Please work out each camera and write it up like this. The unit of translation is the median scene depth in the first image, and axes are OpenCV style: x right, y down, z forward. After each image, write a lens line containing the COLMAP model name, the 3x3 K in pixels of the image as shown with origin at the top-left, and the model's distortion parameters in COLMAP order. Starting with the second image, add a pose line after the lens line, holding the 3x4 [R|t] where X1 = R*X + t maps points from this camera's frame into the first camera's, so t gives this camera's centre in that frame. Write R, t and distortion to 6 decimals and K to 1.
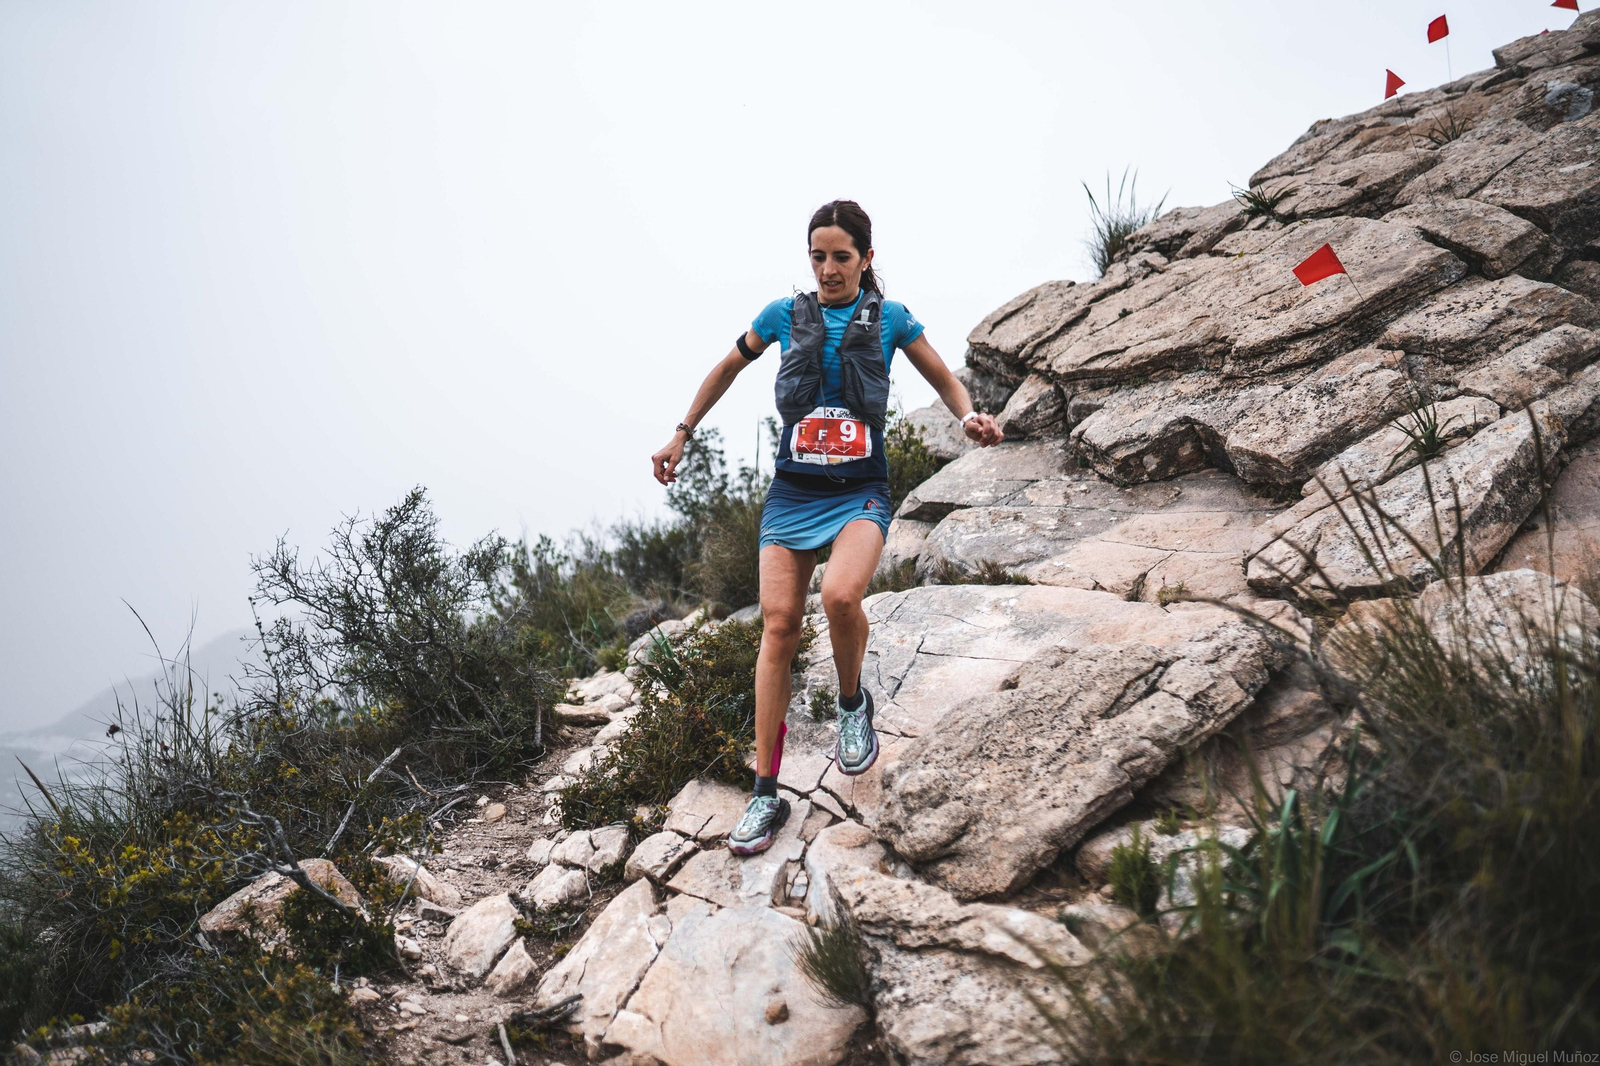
lens RADIAL K [[1533.4, 0, 782.5], [0, 1533.4, 516.0], [0, 0, 1]] dist [-0.037451, 0.000000]
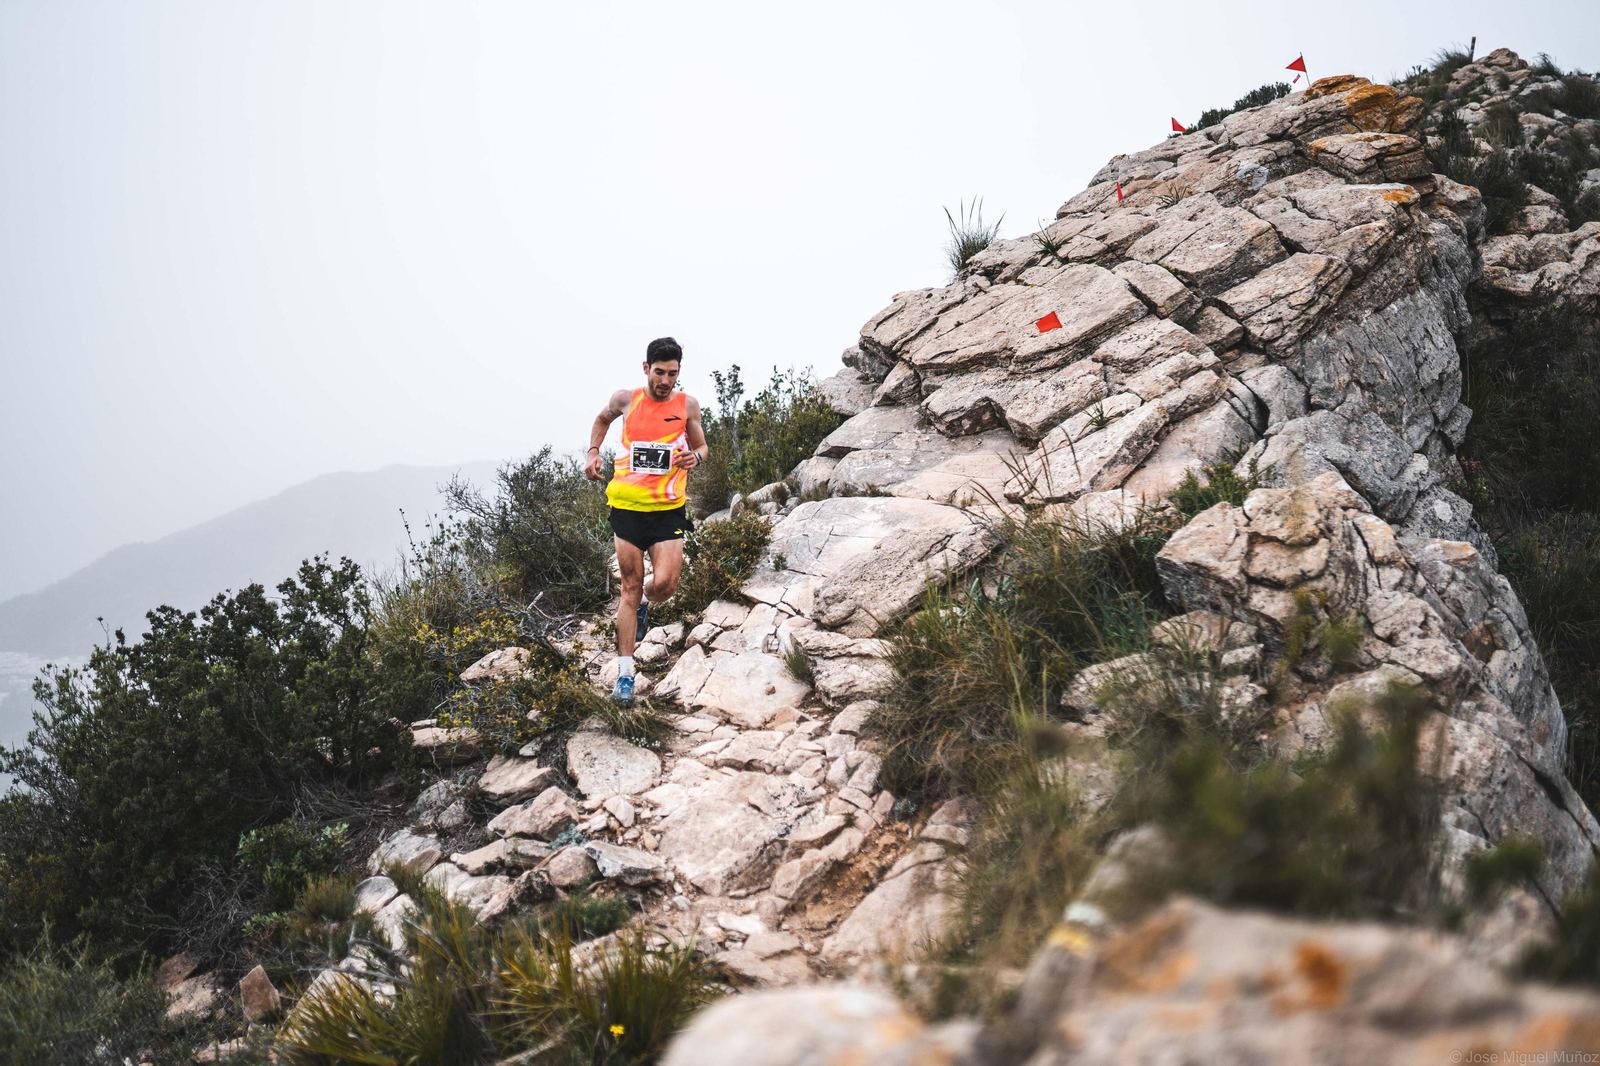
lens RADIAL K [[1533.4, 0, 788.0], [0, 1533.4, 522.7], [0, 0, 1]] dist [-0.037451, 0.000000]
pose [[0.997800, -0.009937, 0.065554, -0.071872], [0.005670, 0.997872, 0.064964, -0.039047], [-0.066060, -0.064449, 0.995732, -0.718791]]
